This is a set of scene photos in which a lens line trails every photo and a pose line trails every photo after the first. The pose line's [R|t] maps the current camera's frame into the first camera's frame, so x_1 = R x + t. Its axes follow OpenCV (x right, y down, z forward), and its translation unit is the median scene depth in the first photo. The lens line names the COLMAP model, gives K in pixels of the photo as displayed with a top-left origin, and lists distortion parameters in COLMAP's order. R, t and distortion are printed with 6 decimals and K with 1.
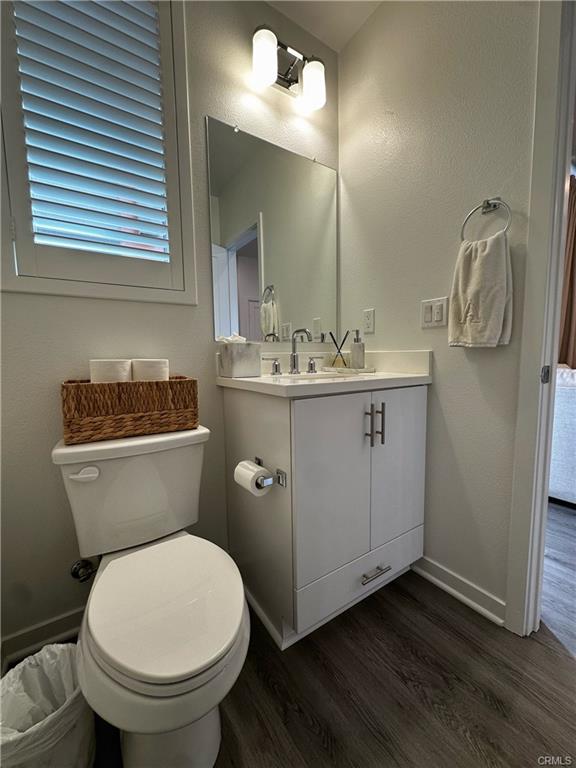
lens RADIAL K [[307.8, 0, 288.0], [0, 307.8, 384.0], [0, 0, 1]] dist [0.000414, 0.000041]
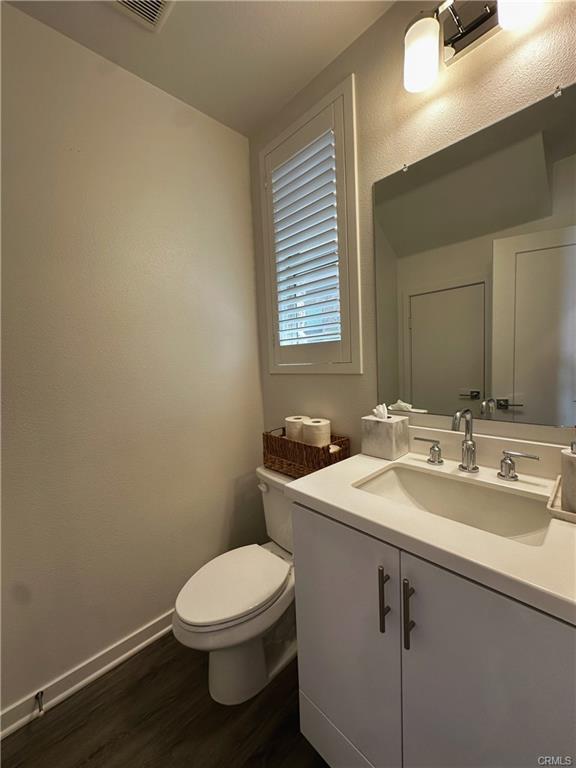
lens RADIAL K [[307.8, 0, 288.0], [0, 307.8, 384.0], [0, 0, 1]] dist [0.000414, 0.000041]
pose [[0.177119, 0.087264, -0.980313, 0.858328], [-0.054433, 0.995405, 0.078773, -0.362417], [0.982683, 0.039409, 0.181055, 0.696562]]
